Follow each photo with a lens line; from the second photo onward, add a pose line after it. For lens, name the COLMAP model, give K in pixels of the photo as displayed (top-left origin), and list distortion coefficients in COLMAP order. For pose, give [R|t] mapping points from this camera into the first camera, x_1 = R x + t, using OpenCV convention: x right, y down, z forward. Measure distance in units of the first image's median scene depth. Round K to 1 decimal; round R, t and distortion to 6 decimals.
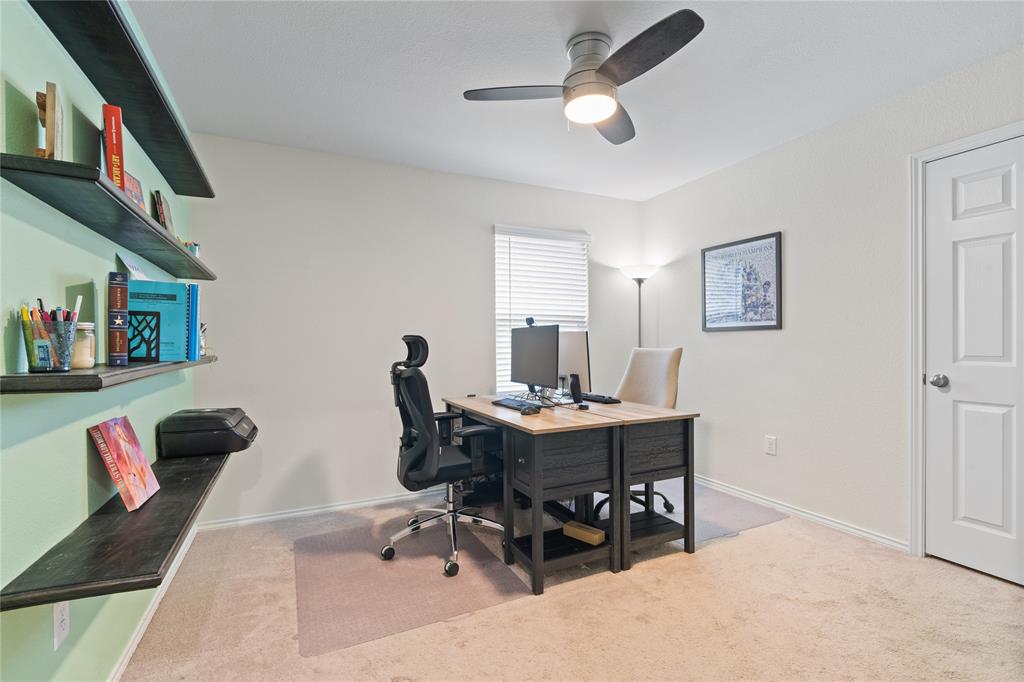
lens RADIAL K [[468.9, 0, 517.2], [0, 468.9, 338.3], [0, 0, 1]] dist [-0.005561, 0.000292]
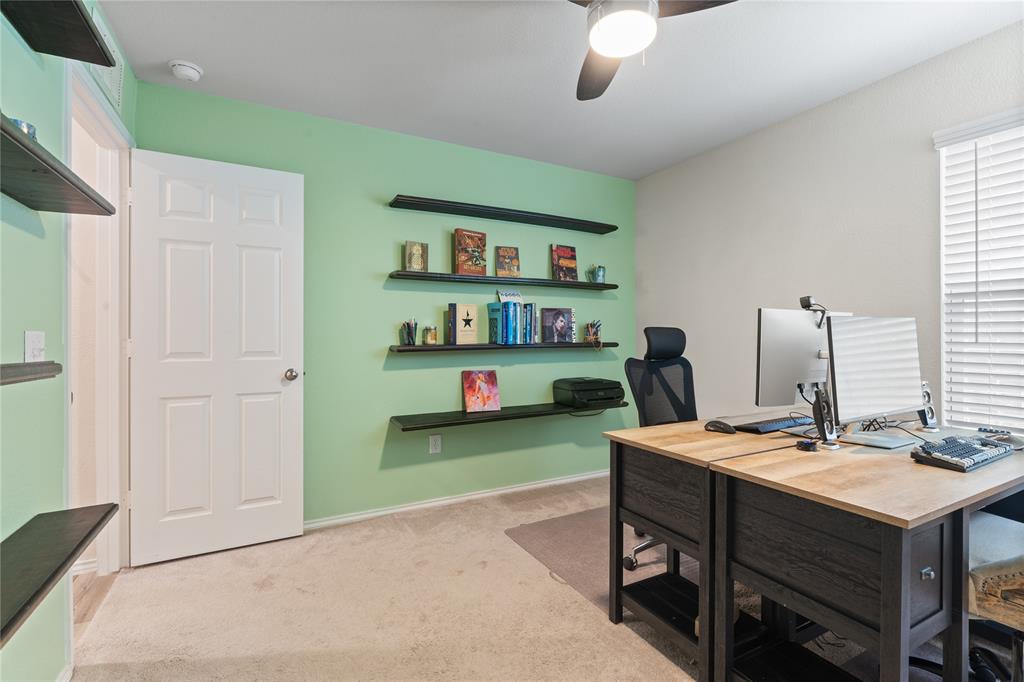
lens RADIAL K [[468.9, 0, 517.2], [0, 468.9, 338.3], [0, 0, 1]] dist [-0.005561, 0.000292]
pose [[0.036311, 0.011632, -0.999273, 0.852686], [0.008914, 0.999889, 0.011963, 0.002756], [0.999301, -0.009342, 0.036203, 0.741648]]
